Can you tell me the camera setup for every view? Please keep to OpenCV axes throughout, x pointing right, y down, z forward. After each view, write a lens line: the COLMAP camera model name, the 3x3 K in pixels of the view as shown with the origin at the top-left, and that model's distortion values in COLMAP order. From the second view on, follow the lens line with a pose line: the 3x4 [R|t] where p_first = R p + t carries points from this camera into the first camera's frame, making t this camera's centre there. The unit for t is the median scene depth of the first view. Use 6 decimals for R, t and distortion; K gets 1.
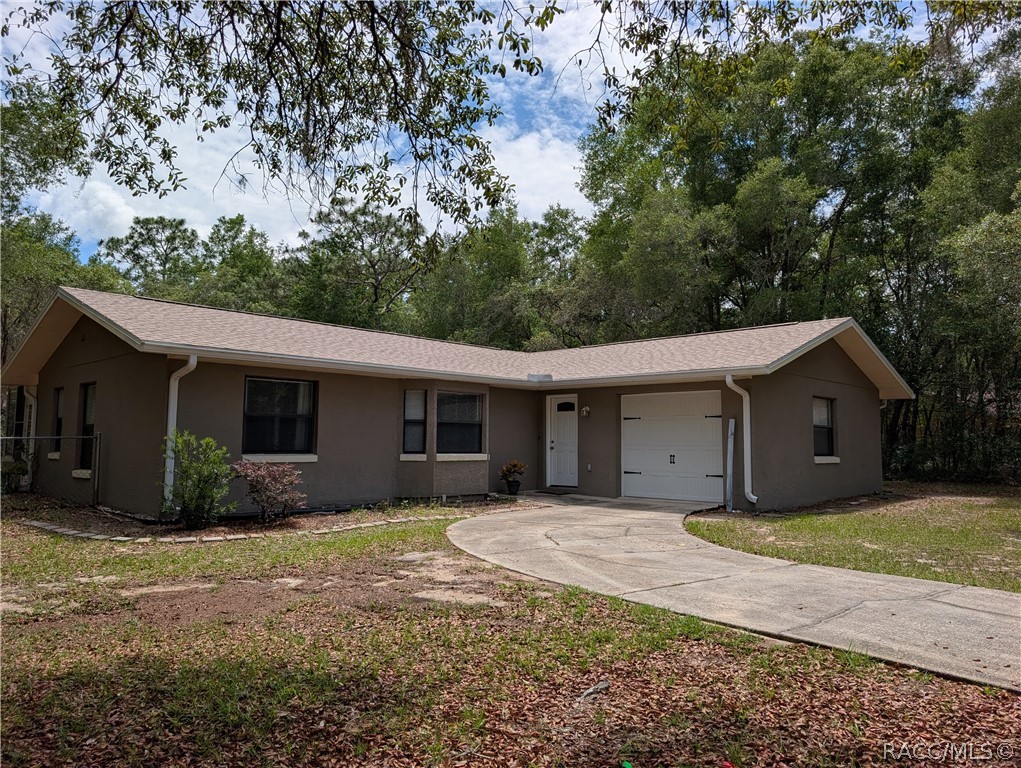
lens RADIAL K [[739.4, 0, 517.7], [0, 739.4, 385.6], [0, 0, 1]] dist [0.032118, -0.029306]
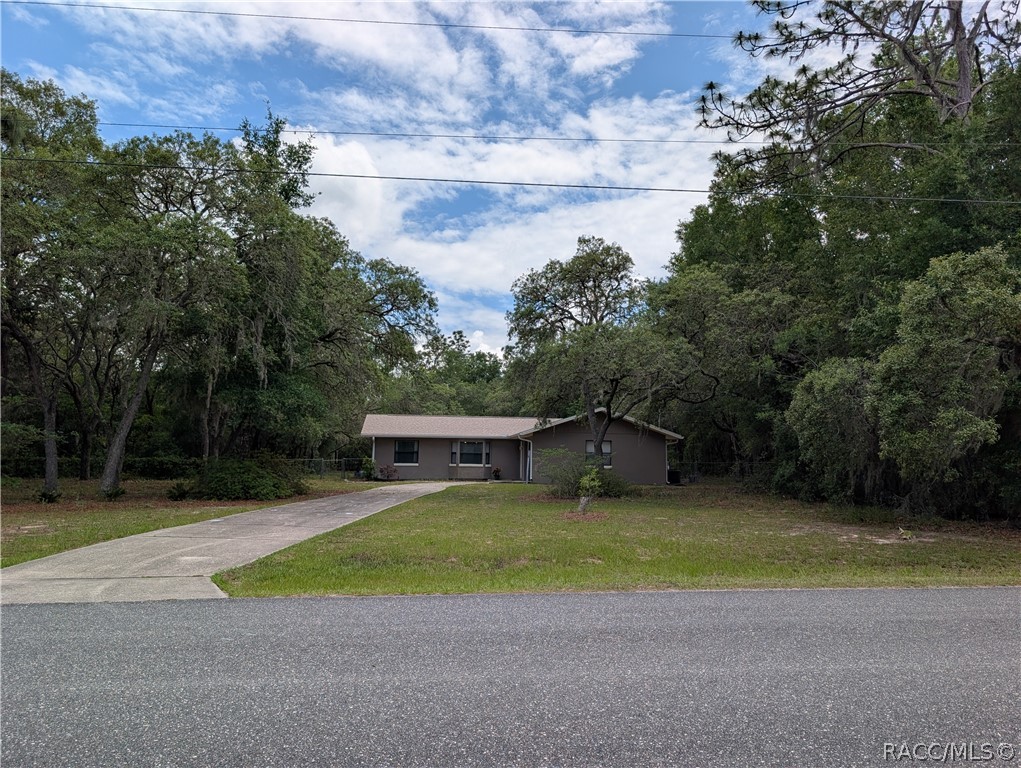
lens RADIAL K [[739.4, 0, 511.2], [0, 739.4, 380.6], [0, 0, 1]] dist [0.032118, -0.029306]
pose [[0.769616, -0.066771, -0.635007, 1.804894], [0.043662, 0.997693, -0.051990, -0.070546], [0.637013, 0.012286, 0.770755, -1.062205]]
